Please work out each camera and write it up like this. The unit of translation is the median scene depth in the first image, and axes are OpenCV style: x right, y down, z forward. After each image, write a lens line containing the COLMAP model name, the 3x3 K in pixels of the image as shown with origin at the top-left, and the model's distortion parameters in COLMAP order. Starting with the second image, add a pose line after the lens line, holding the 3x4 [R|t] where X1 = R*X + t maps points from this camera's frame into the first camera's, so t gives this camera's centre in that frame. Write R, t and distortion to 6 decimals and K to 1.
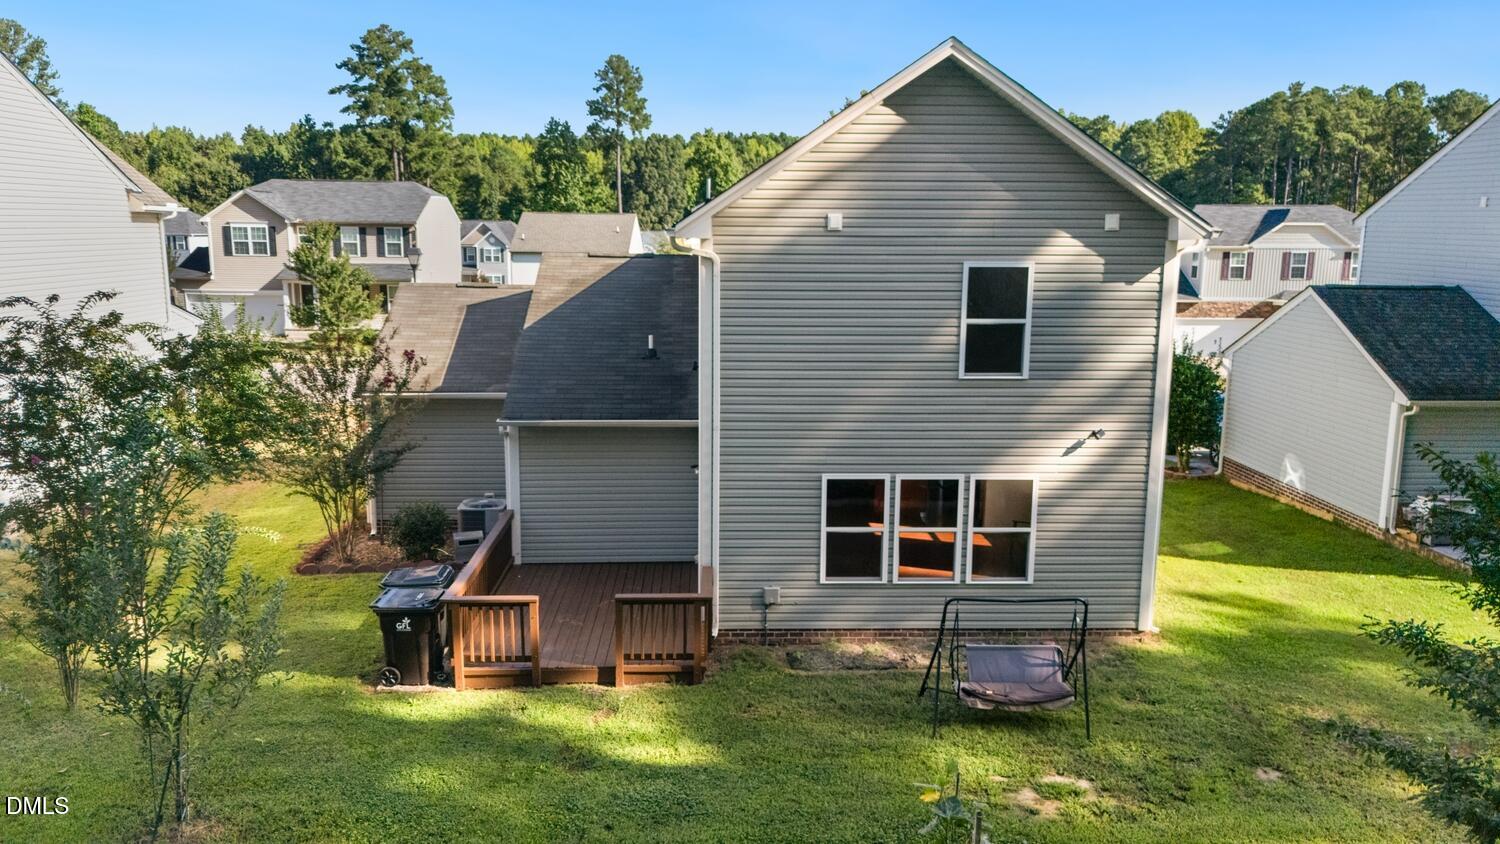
lens RADIAL K [[1157.3, 0, 749.0], [0, 1157.3, 416.7], [0, 0, 1]] dist [0.033669, -0.006920]
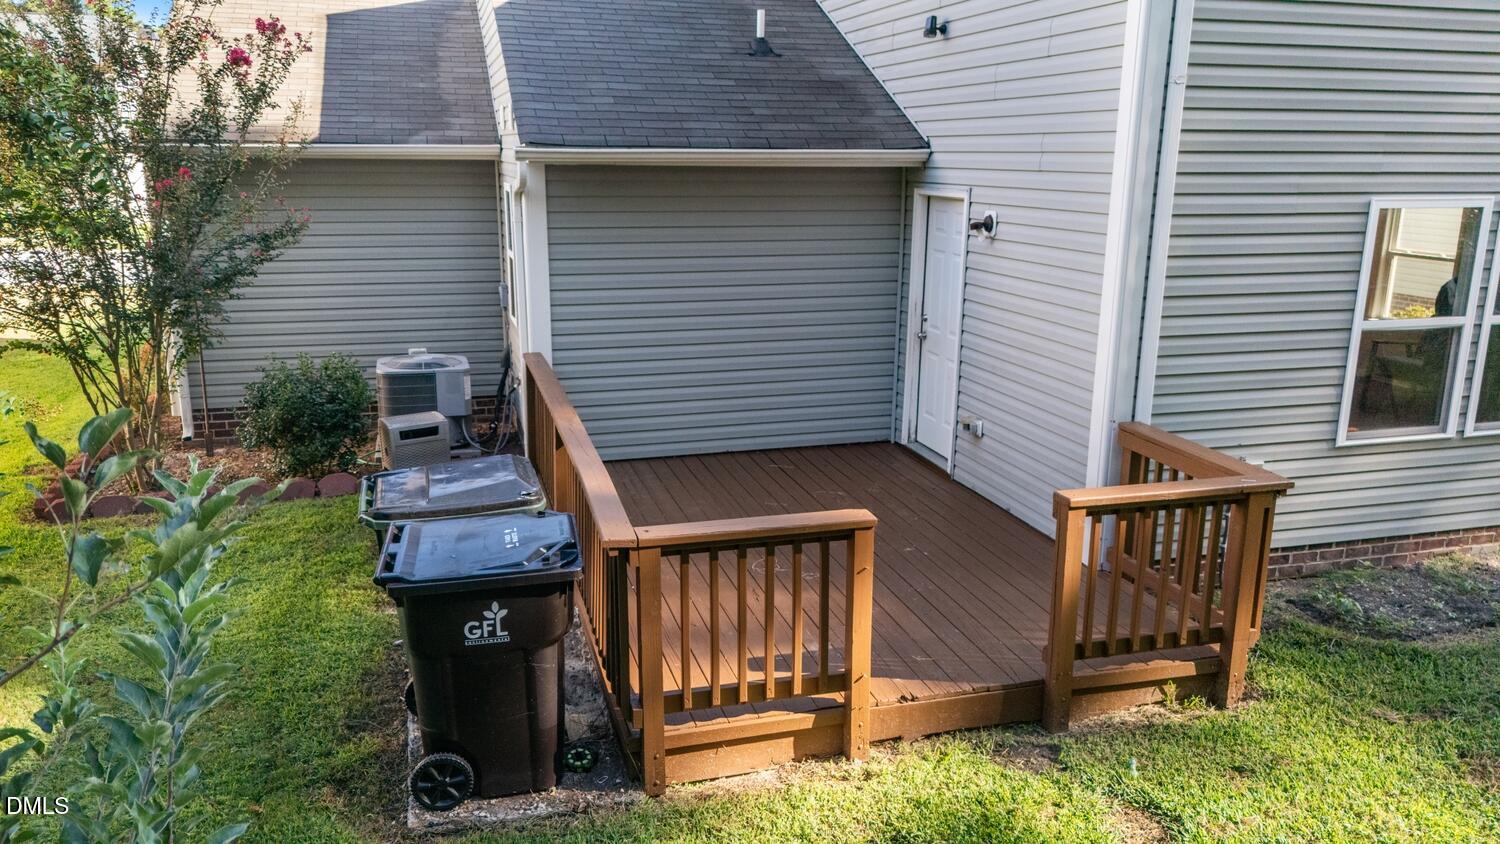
lens RADIAL K [[1157.3, 0, 753.1], [0, 1157.3, 428.0], [0, 0, 1]] dist [0.033669, -0.006920]
pose [[0.973109, -0.059099, 0.222636, -0.218277], [0.042384, 0.995963, 0.079128, 0.075009], [-0.226414, -0.067564, 0.971685, 0.497328]]
